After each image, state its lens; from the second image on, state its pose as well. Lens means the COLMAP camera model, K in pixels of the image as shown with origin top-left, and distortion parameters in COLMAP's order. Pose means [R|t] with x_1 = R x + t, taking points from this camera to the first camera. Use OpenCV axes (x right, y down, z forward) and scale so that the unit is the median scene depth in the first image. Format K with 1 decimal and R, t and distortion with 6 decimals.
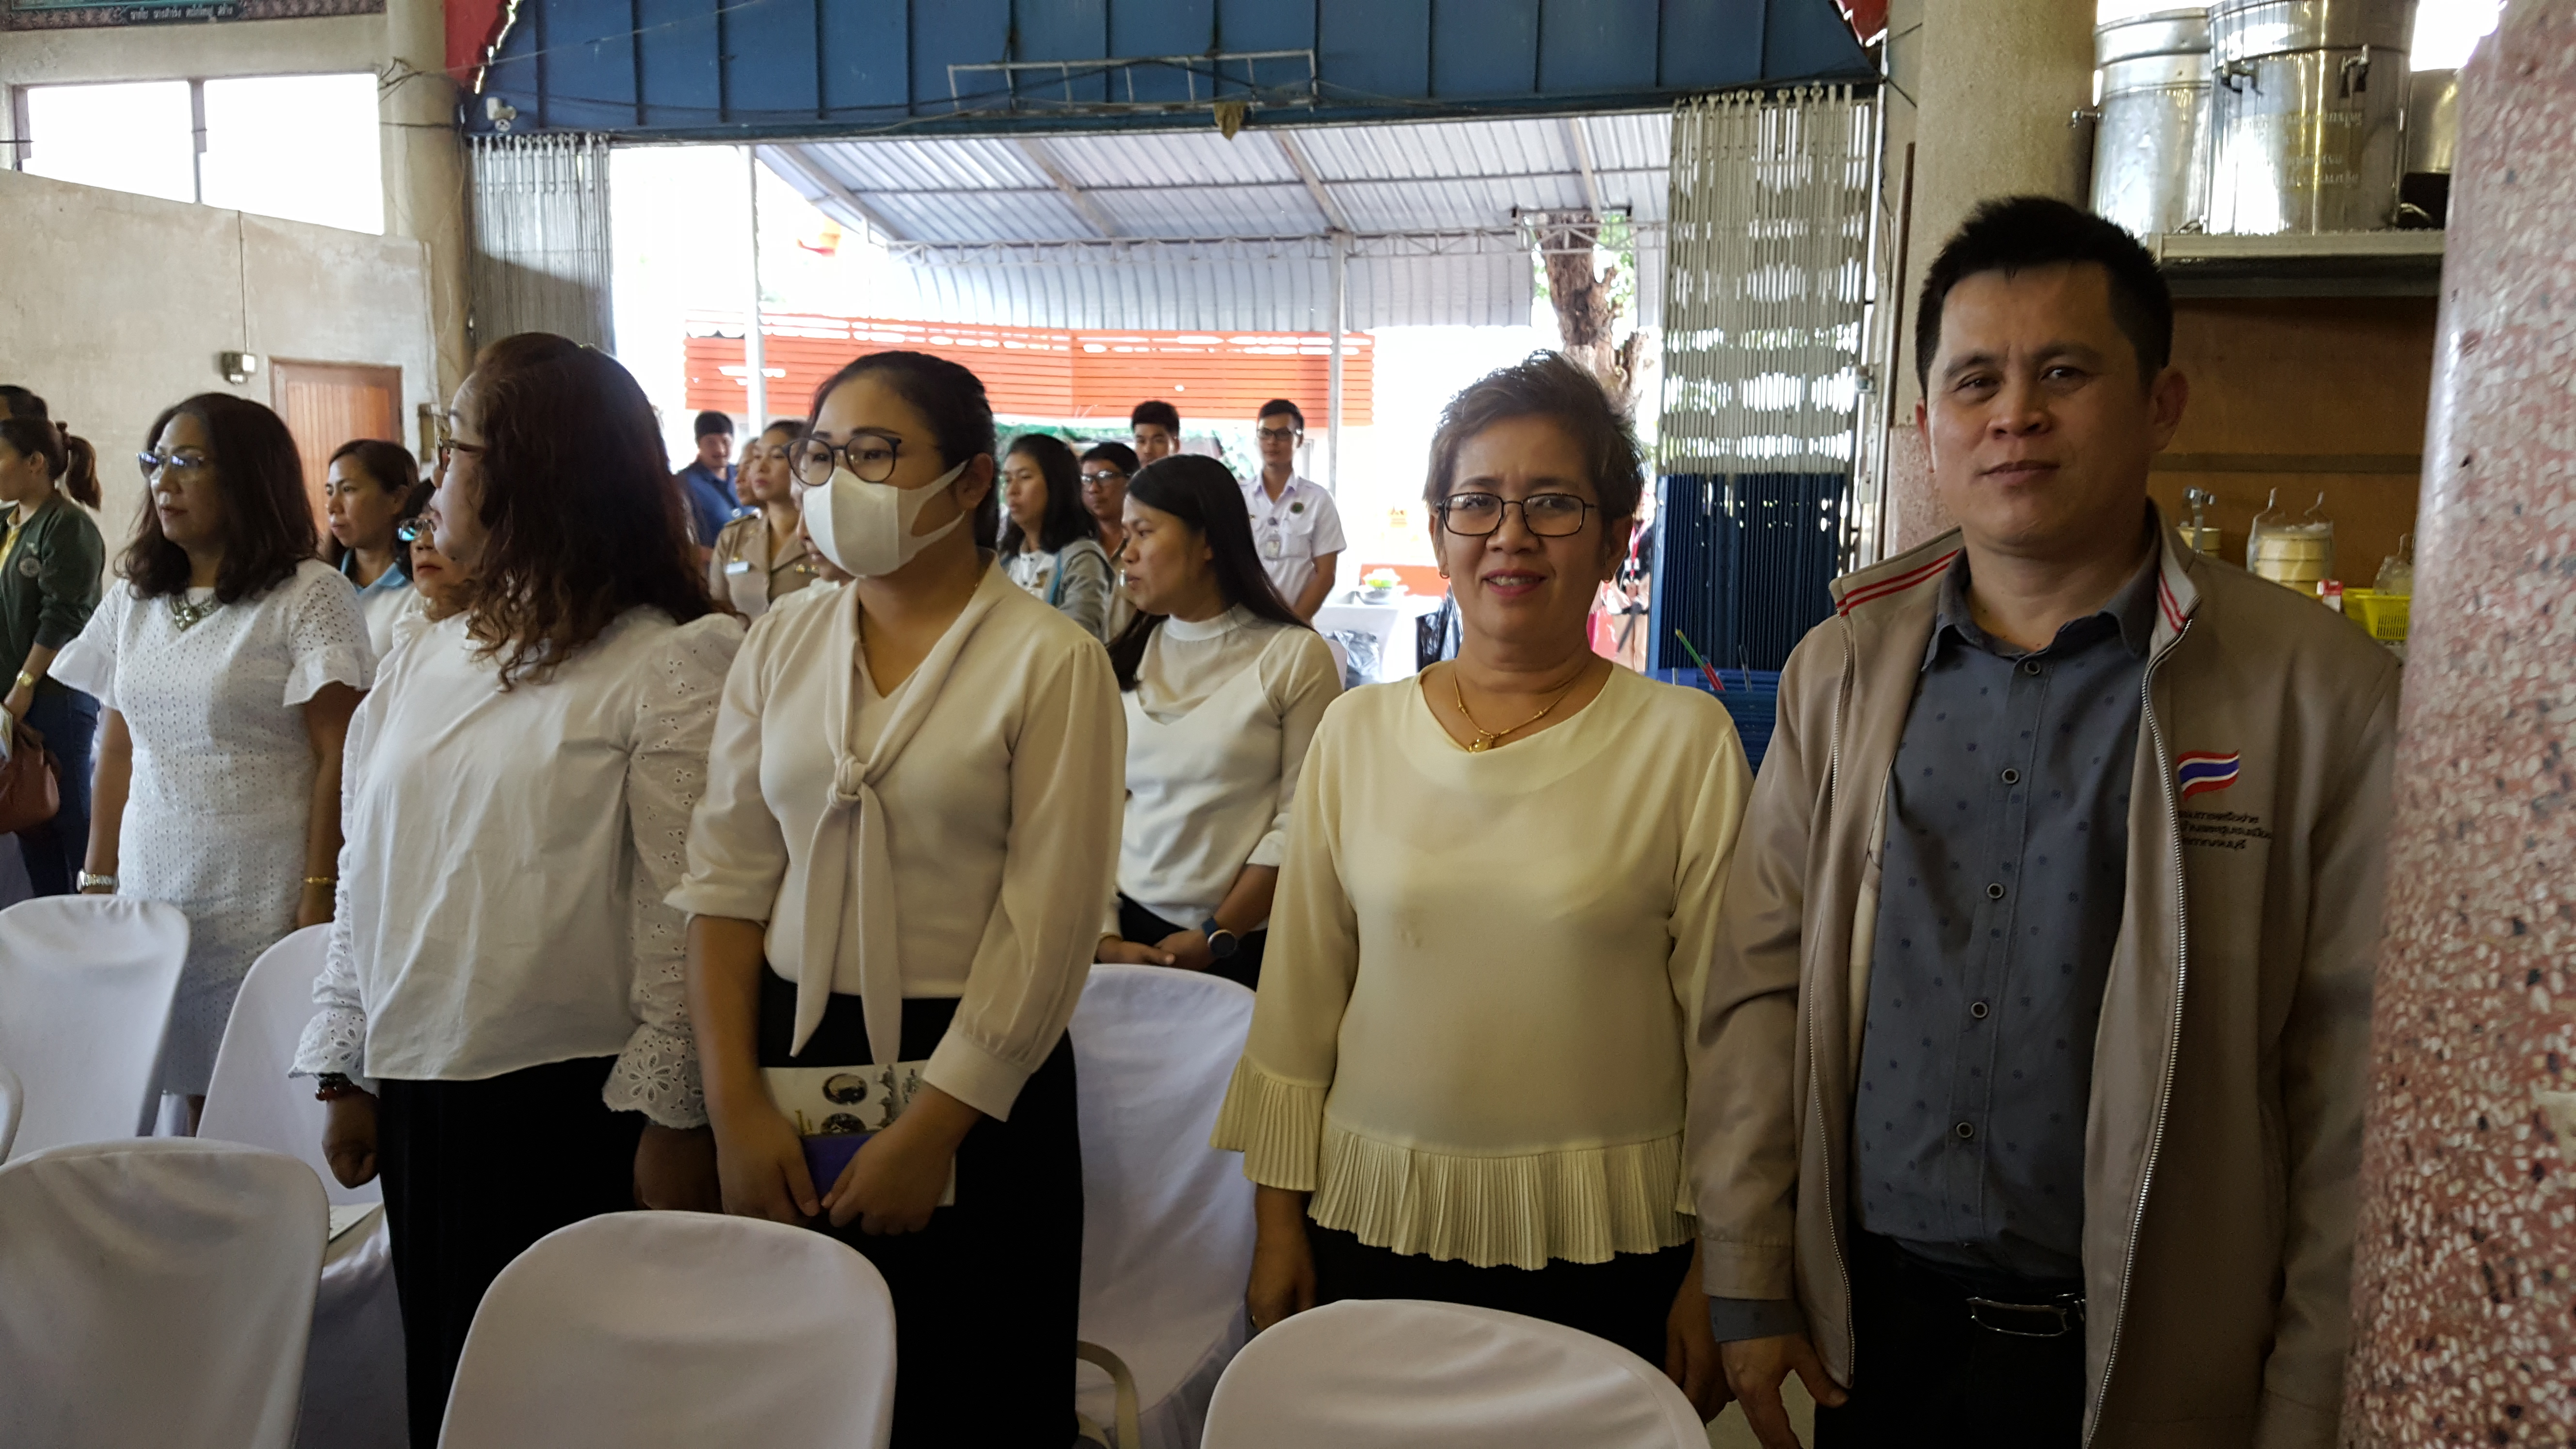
lens RADIAL K [[2049.5, 0, 1288.0], [0, 2049.5, 724.5], [0, 0, 1]] dist [0.006809, 0.004052]
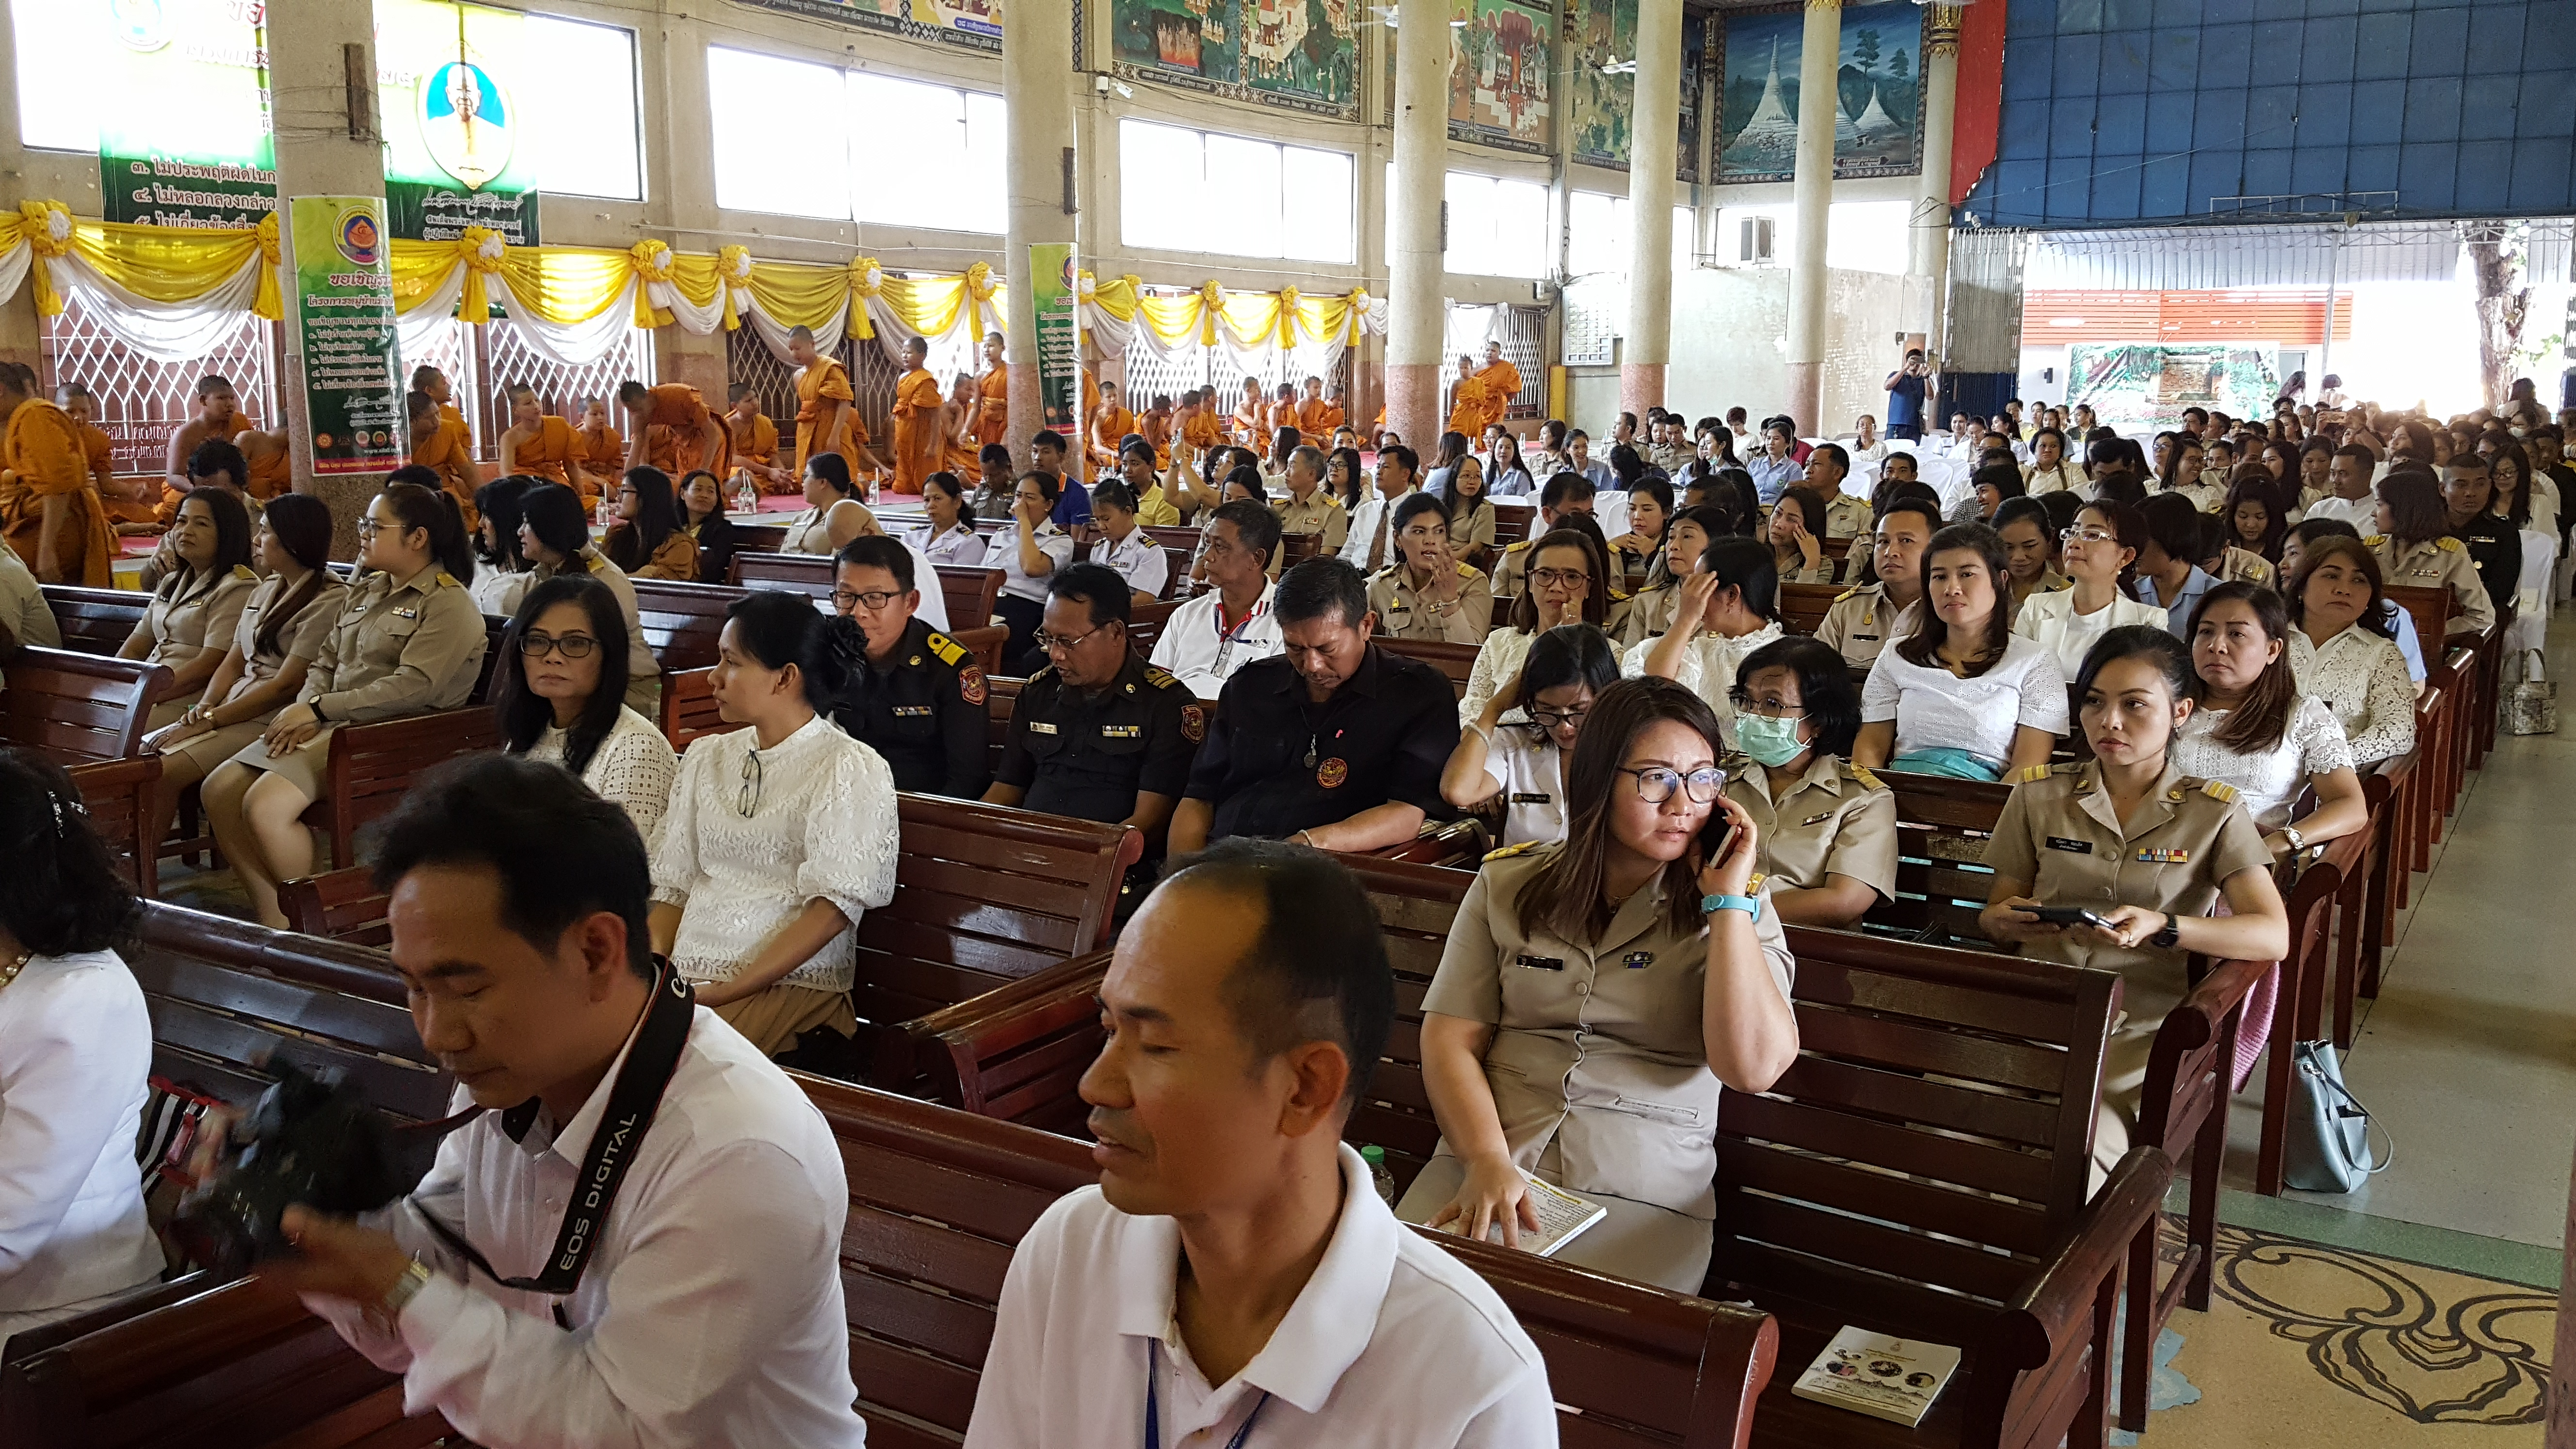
lens RADIAL K [[2049.5, 0, 1288.0], [0, 2049.5, 724.5], [0, 0, 1]] dist [0.006809, 0.004052]
pose [[0.946933, 0.041354, -0.318761, -0.265094], [-0.023311, 0.997913, 0.060214, 0.105688], [0.320586, -0.049588, 0.945921, -1.056736]]
